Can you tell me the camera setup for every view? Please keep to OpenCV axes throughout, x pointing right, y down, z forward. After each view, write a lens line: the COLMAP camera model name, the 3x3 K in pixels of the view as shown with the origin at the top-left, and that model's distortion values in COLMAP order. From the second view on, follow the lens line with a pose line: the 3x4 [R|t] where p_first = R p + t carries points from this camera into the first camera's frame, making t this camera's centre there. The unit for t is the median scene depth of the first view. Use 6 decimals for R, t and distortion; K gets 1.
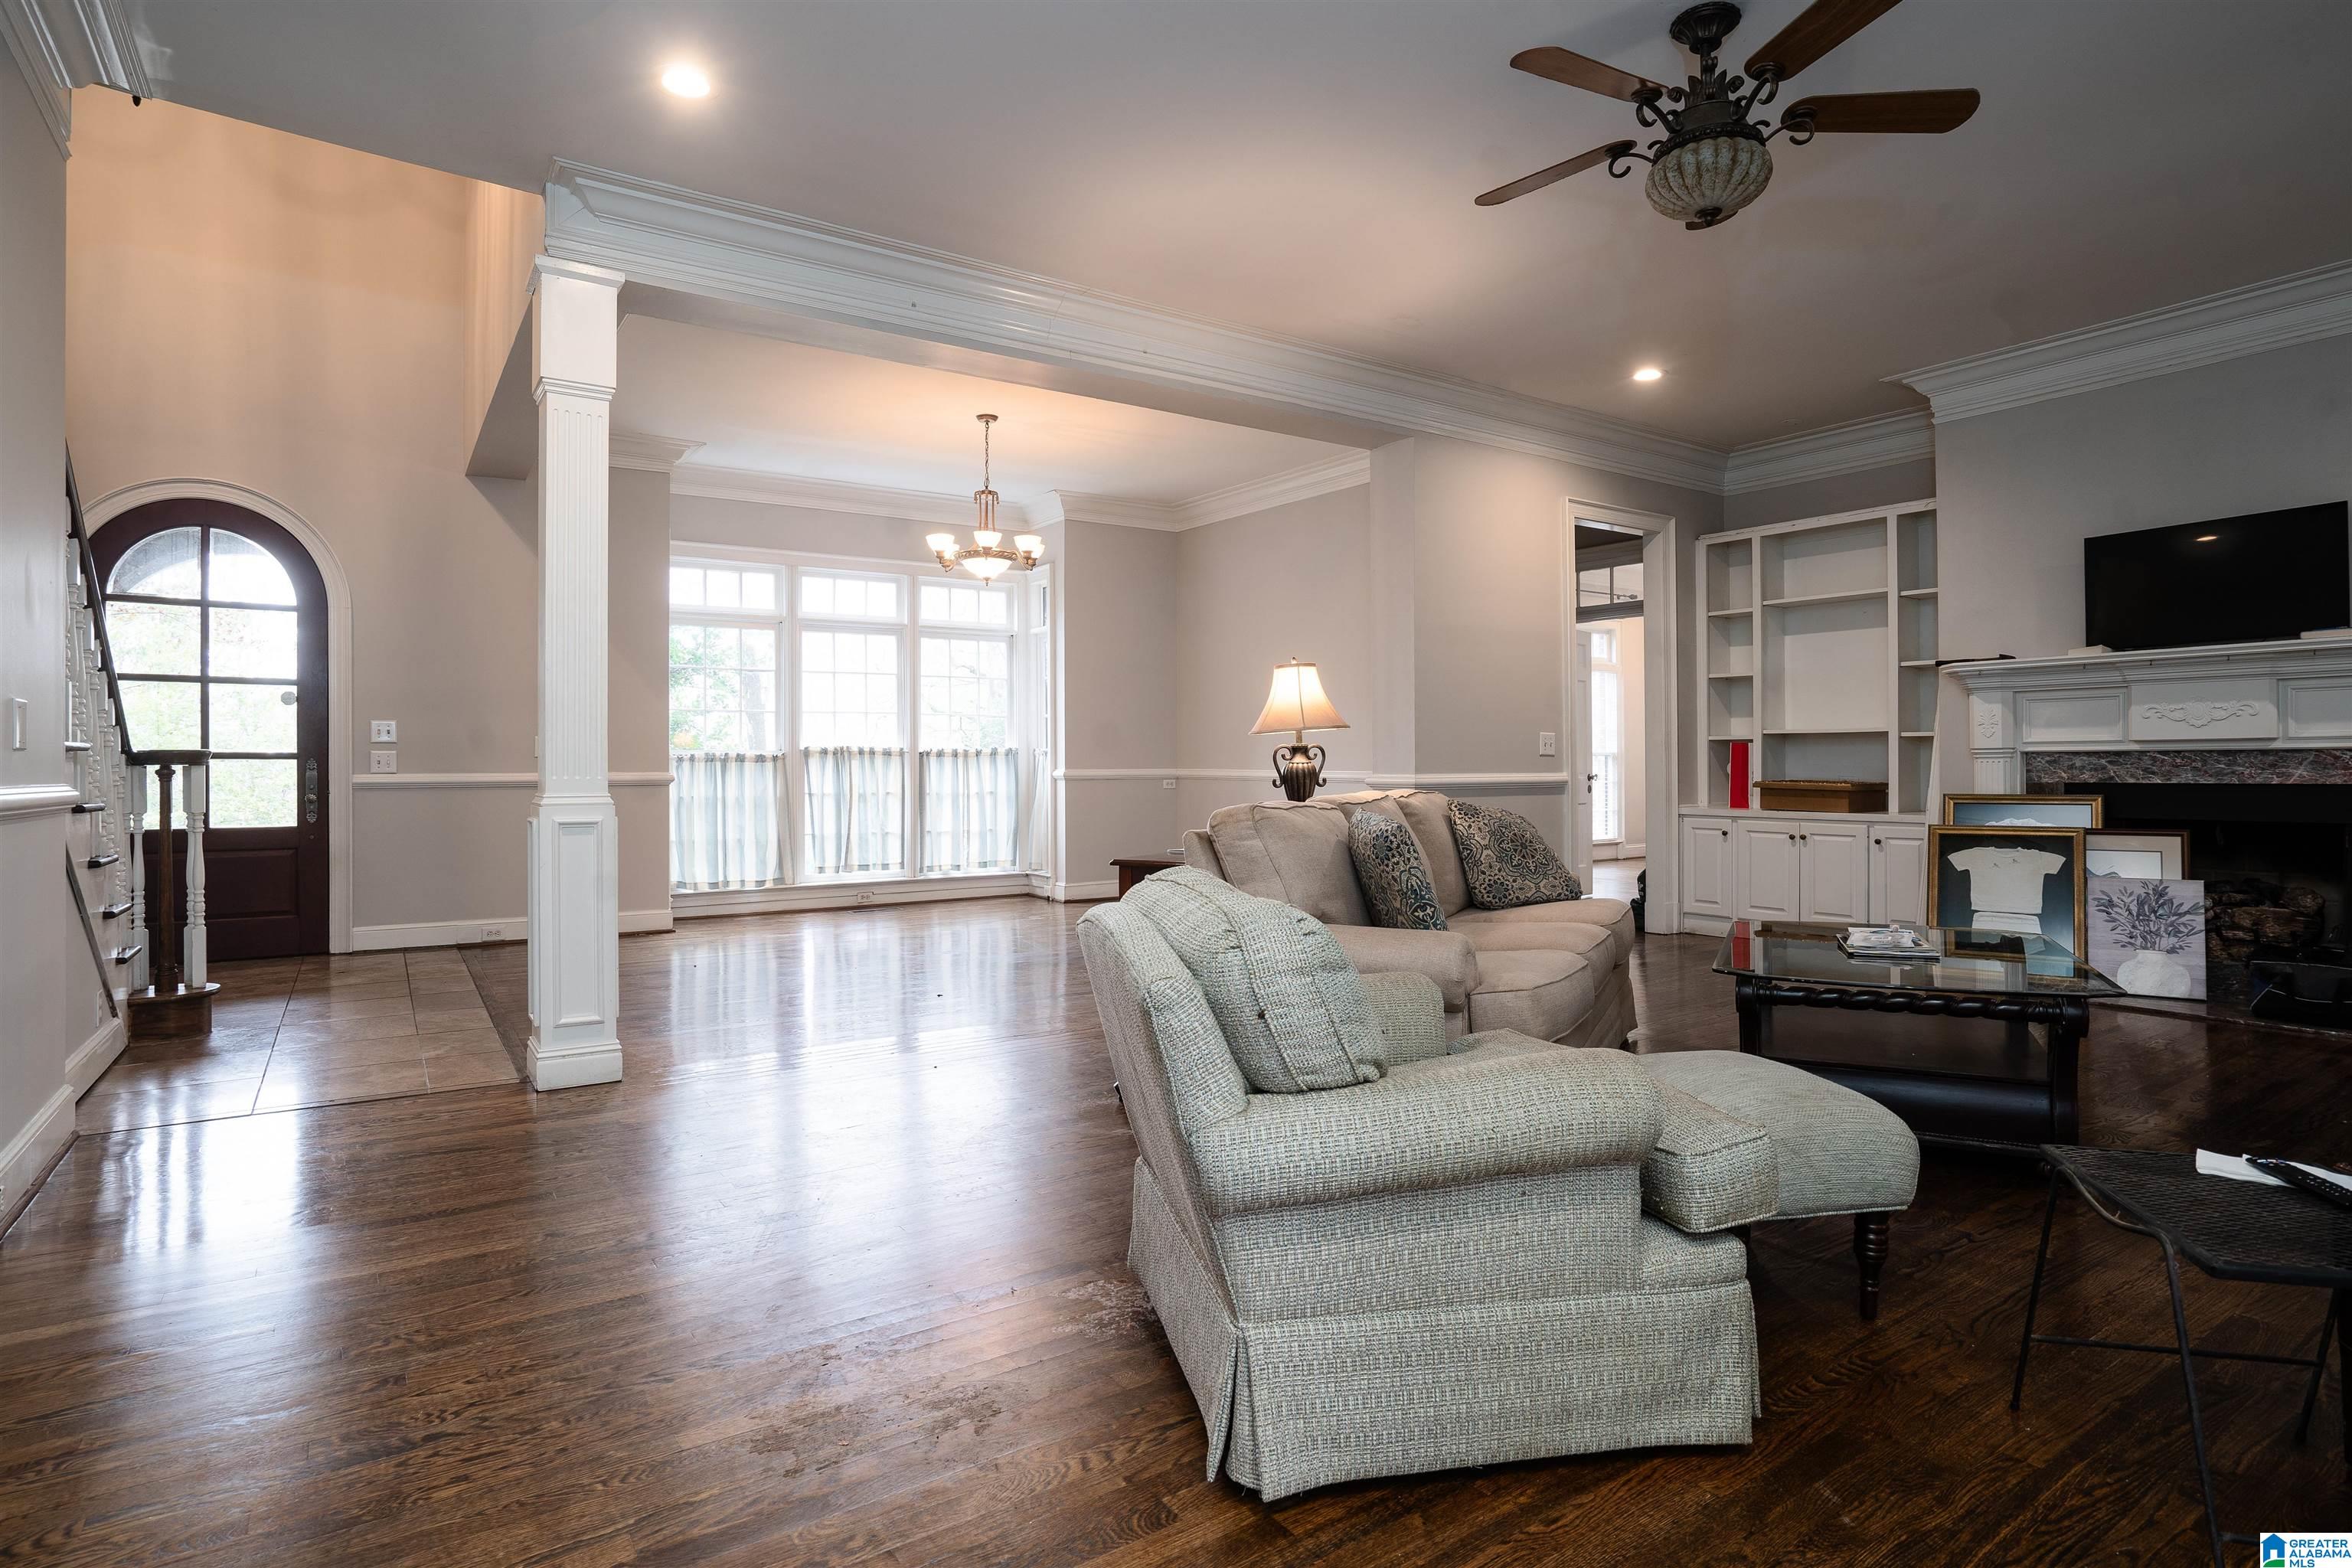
lens RADIAL K [[1205.8, 0, 1185.1], [0, 1205.8, 760.3], [0, 0, 1]] dist [0.001273, -0.000123]
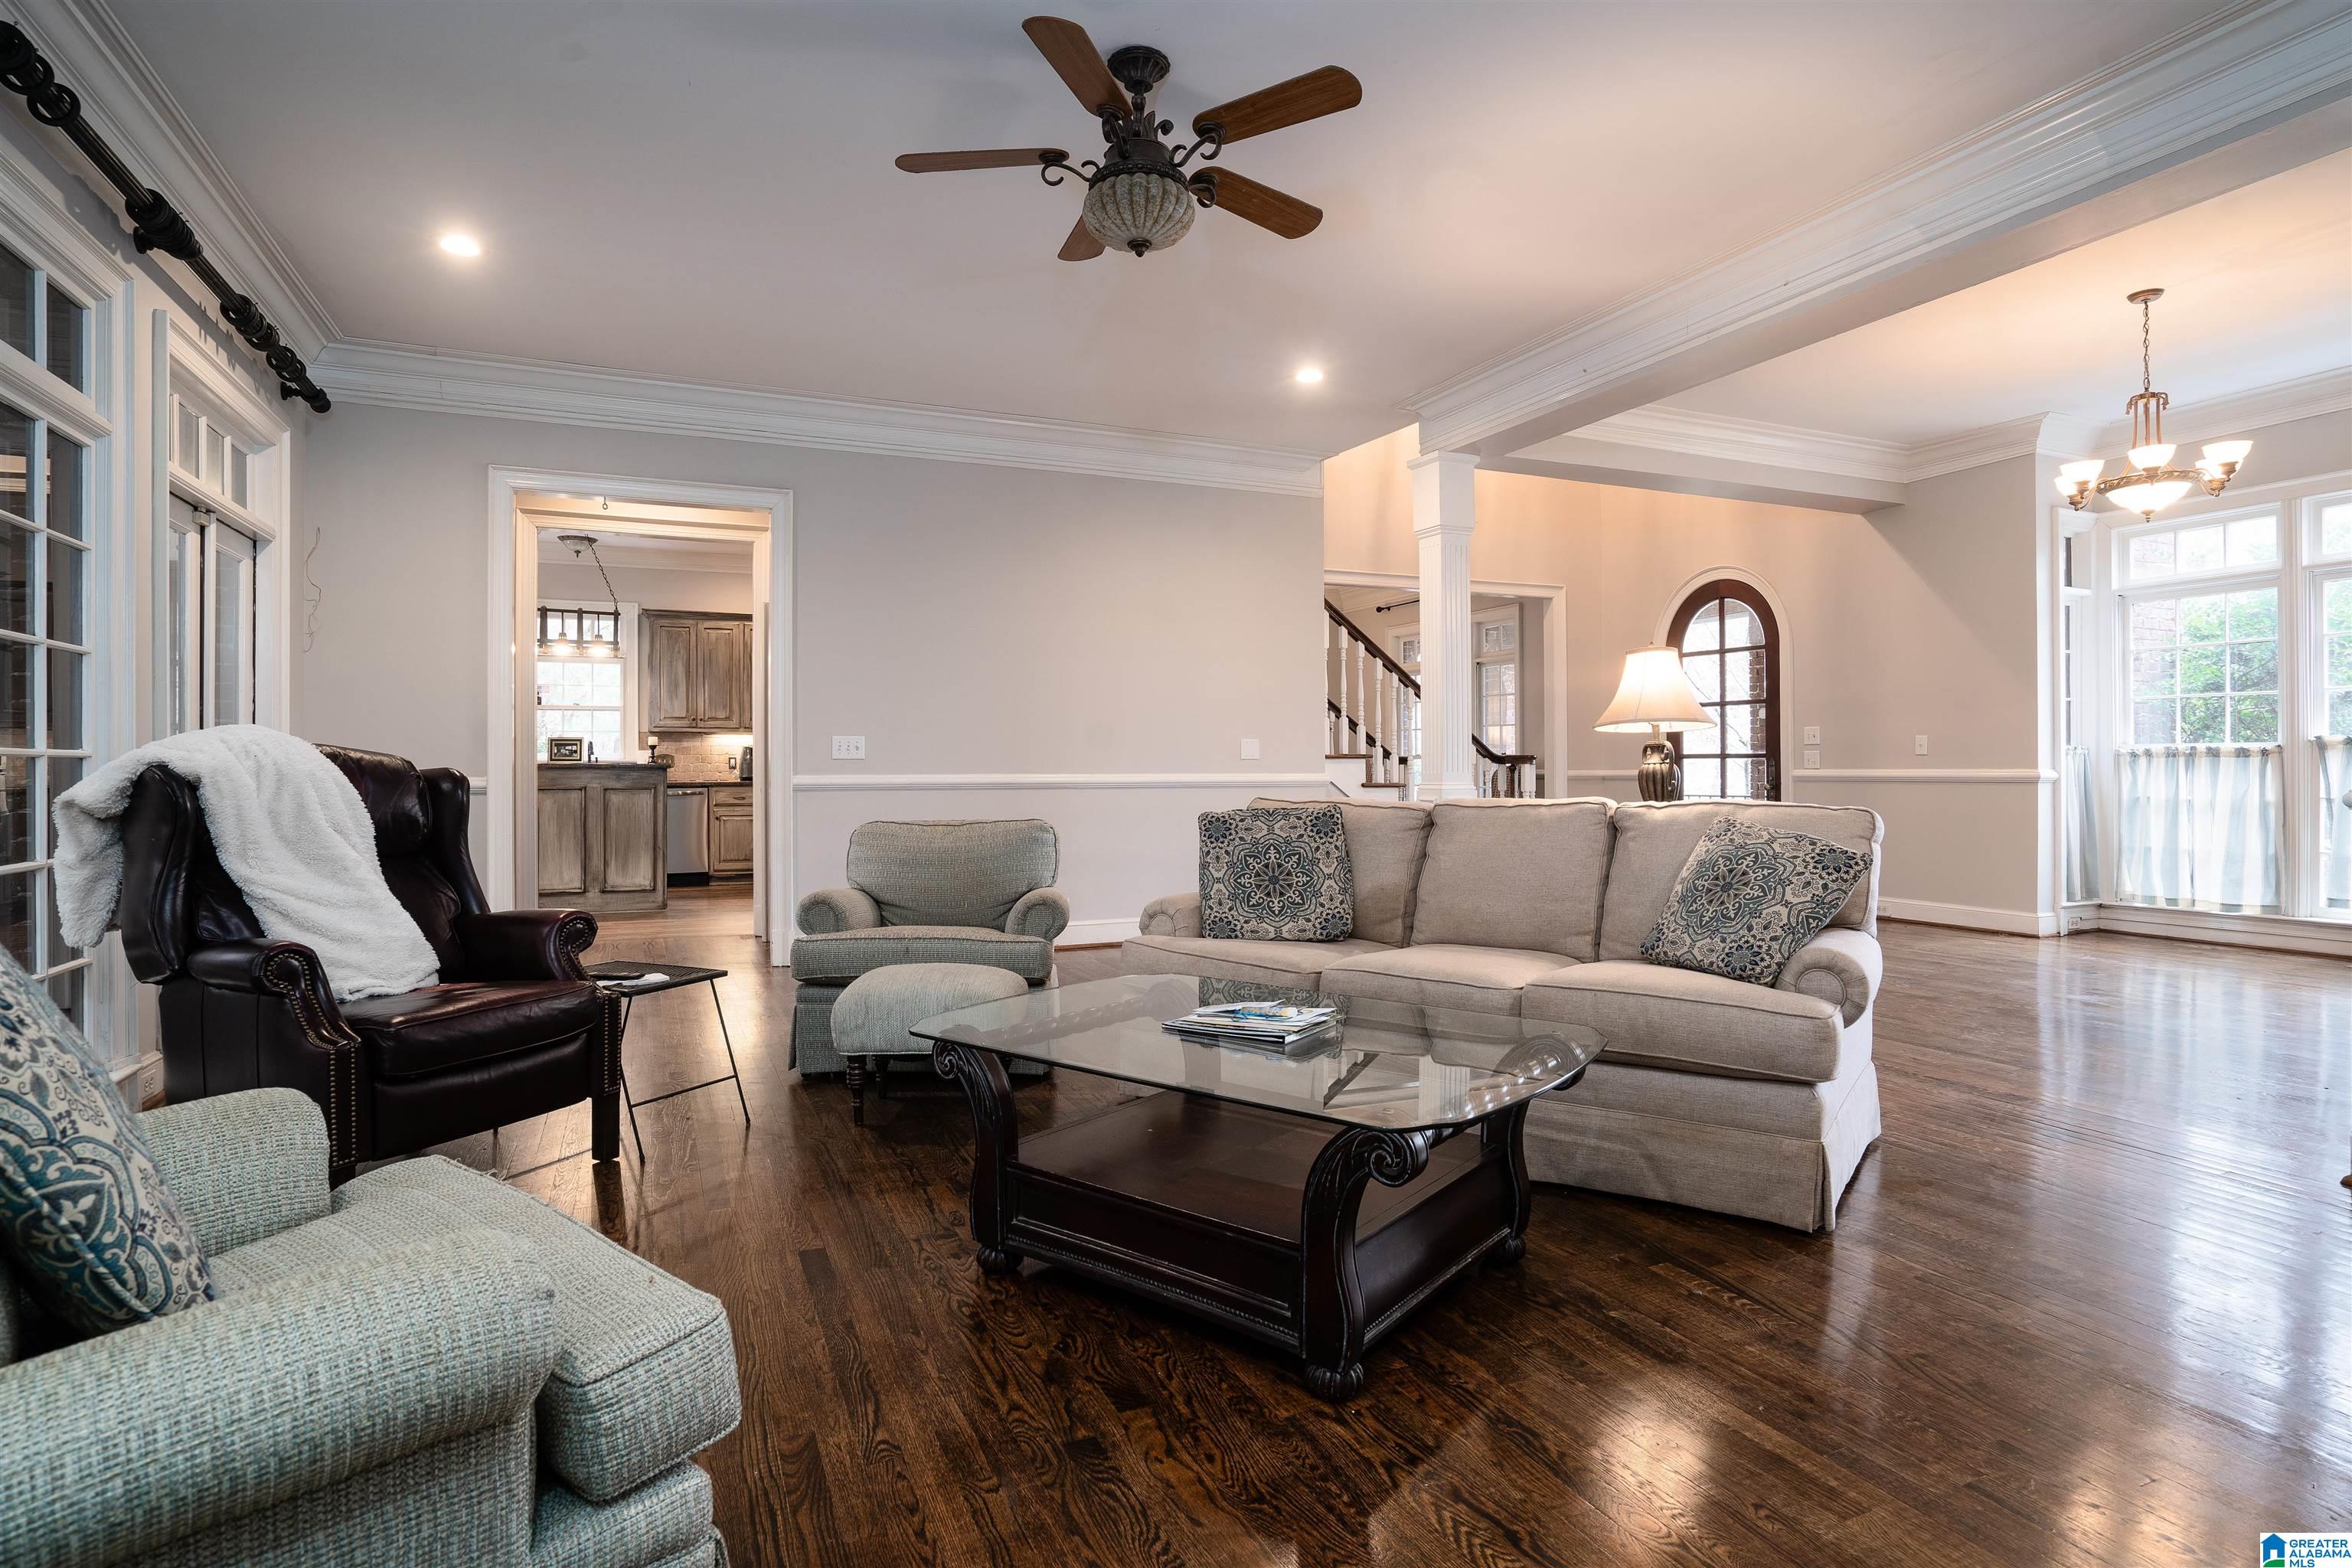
lens RADIAL K [[1205.8, 0, 1185.1], [0, 1205.8, 760.3], [0, 0, 1]] dist [0.001273, -0.000123]
pose [[-0.175094, -0.000376, -0.984552, 0.559050], [0.007876, 0.999967, -0.001783, -0.000370], [0.984520, -0.008066, -0.175085, 0.453899]]
